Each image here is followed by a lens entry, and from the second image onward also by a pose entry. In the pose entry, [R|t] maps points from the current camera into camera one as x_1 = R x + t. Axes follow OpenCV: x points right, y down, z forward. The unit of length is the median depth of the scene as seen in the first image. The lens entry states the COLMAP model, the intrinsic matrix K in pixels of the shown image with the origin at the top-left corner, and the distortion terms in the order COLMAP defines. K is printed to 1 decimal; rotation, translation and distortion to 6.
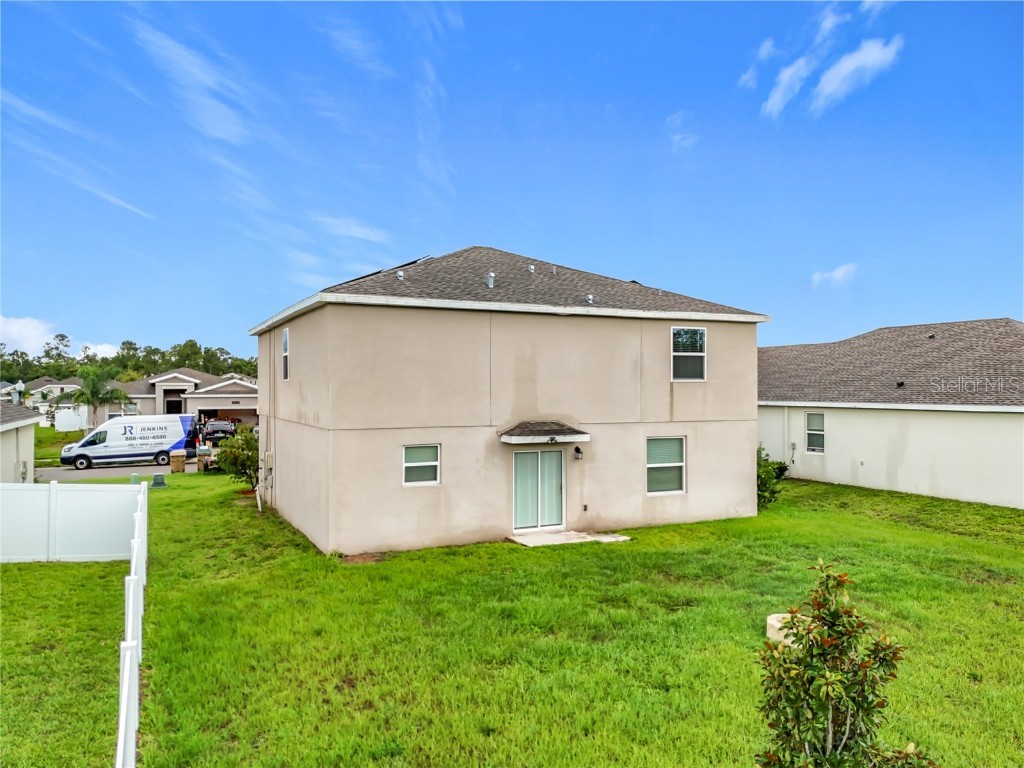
lens RADIAL K [[777.3, 0, 512.0], [0, 777.3, 384.0], [0, 0, 1]] dist [0.029794, -0.002797]
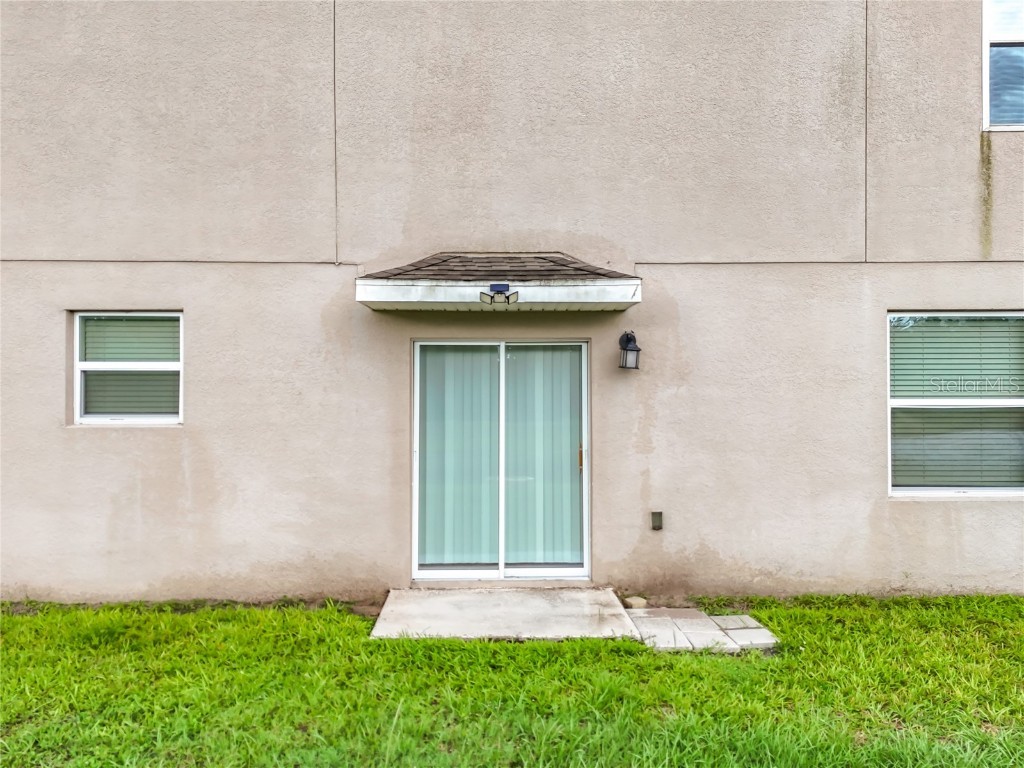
lens RADIAL K [[777.3, 0, 512.0], [0, 777.3, 384.0], [0, 0, 1]] dist [0.029794, -0.002797]
pose [[0.903429, -0.004564, -0.428713, 0.183897], [0.004661, 0.999989, -0.000824, 0.104413], [0.428712, -0.001253, 0.903440, 0.697164]]
